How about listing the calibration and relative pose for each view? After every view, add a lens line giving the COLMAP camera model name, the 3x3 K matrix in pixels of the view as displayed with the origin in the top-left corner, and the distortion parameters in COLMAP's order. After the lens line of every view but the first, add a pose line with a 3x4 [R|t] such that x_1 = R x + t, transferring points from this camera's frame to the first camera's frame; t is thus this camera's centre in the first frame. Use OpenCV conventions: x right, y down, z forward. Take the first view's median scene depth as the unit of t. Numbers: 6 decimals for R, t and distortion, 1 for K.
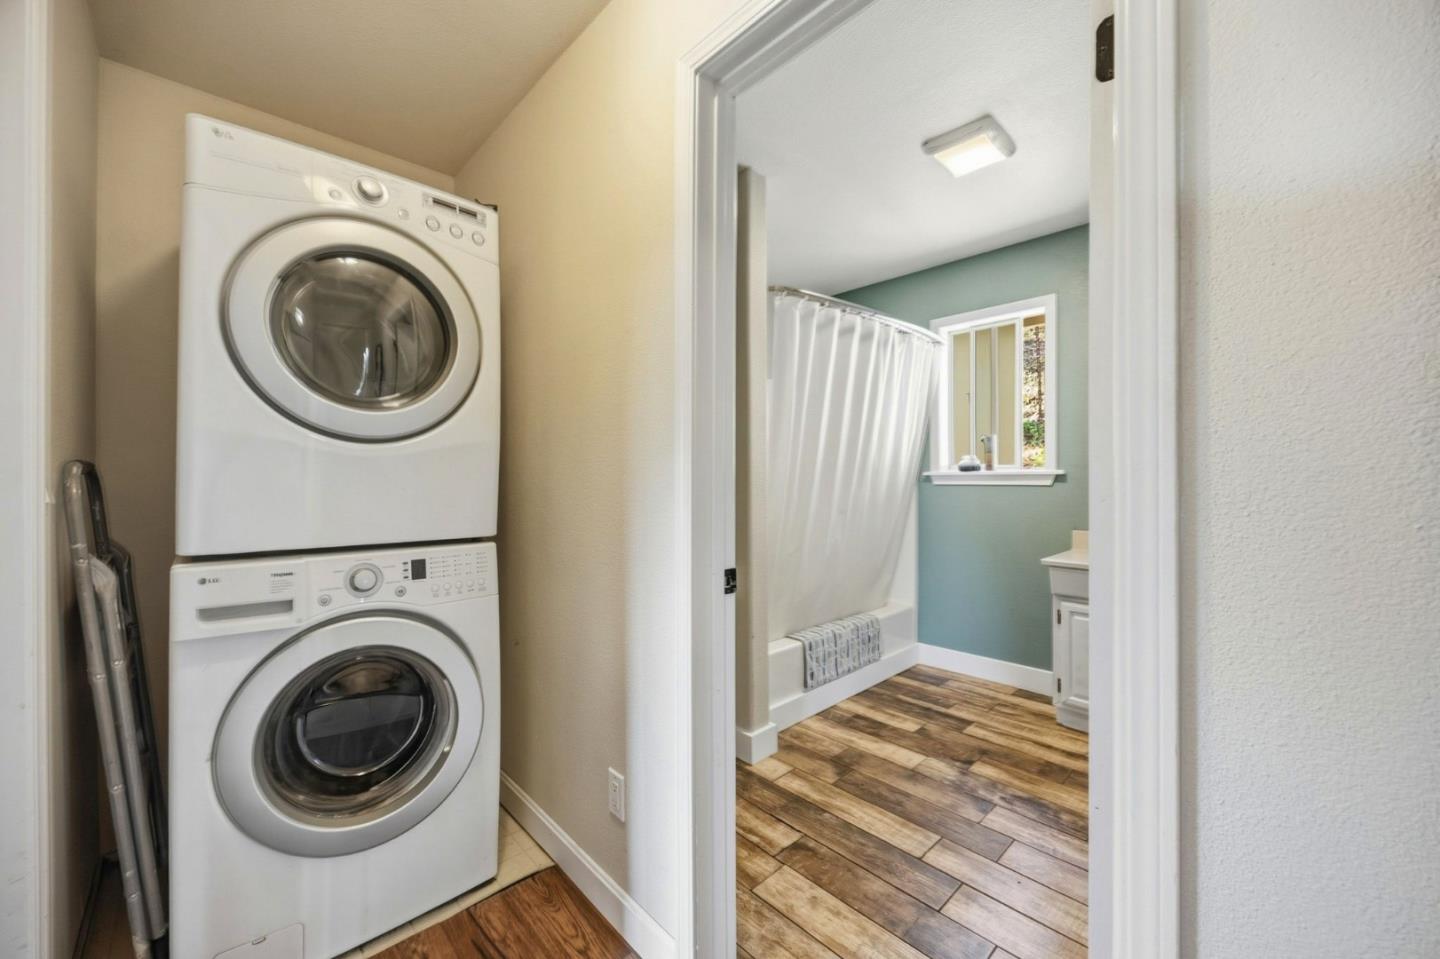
lens RADIAL K [[559.2, 0, 719.8], [0, 559.2, 476.2], [0, 0, 1]] dist [0.000741, -0.000312]
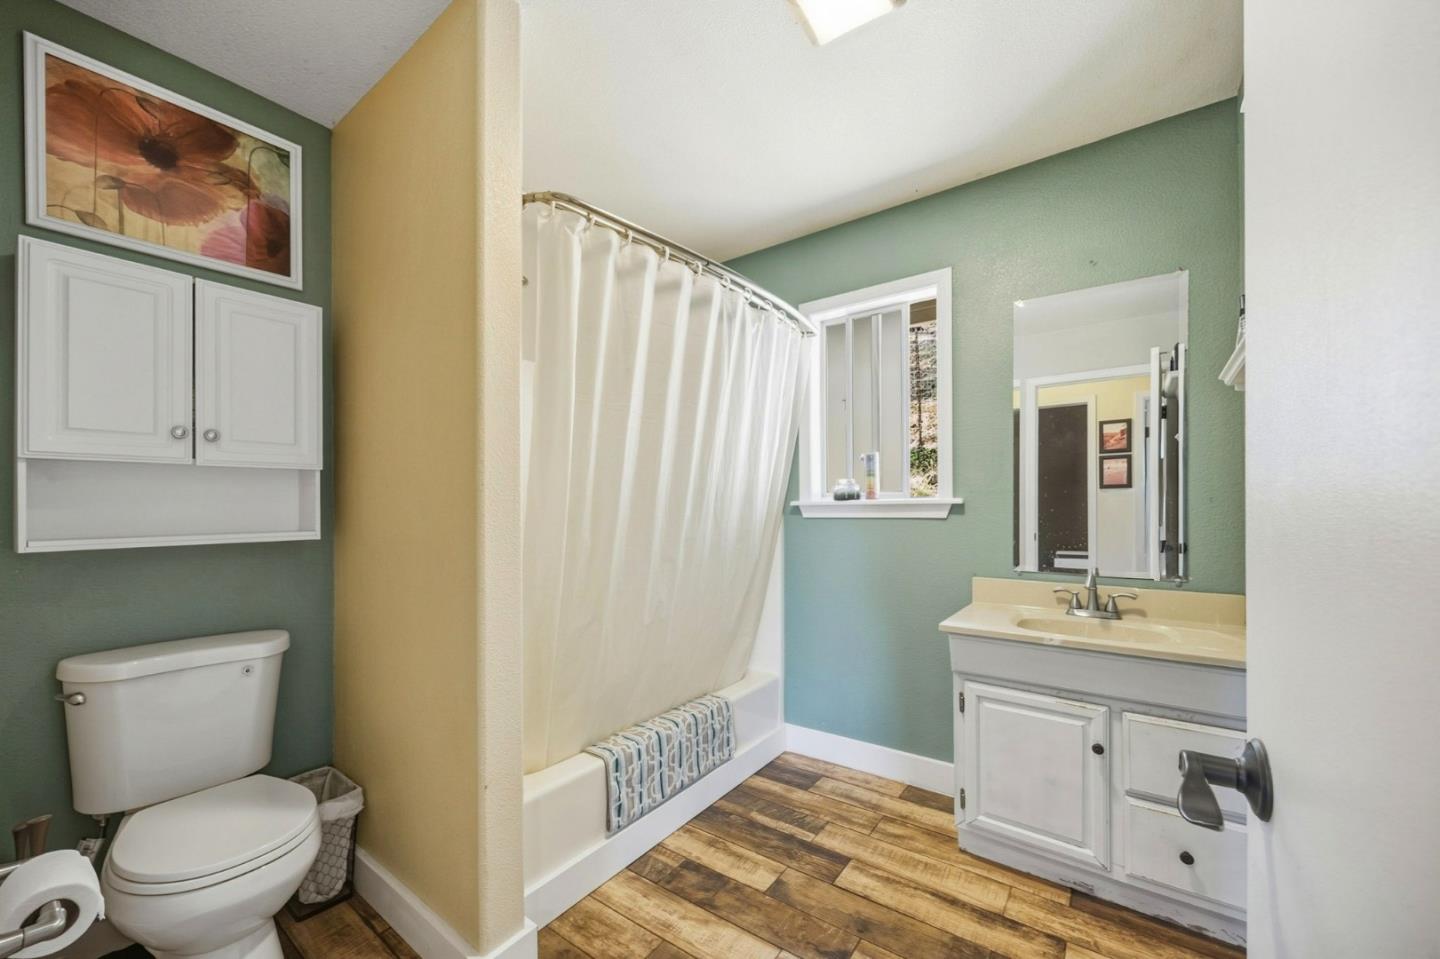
lens RADIAL K [[559.2, 0, 710.1], [0, 559.2, 506.9], [0, 0, 1]] dist [0.000741, -0.000312]
pose [[0.985753, -0.003023, 0.168172, 0.148250], [0.003017, 0.999995, 0.000292, -0.000336], [-0.168172, 0.000219, 0.985758, 0.306848]]
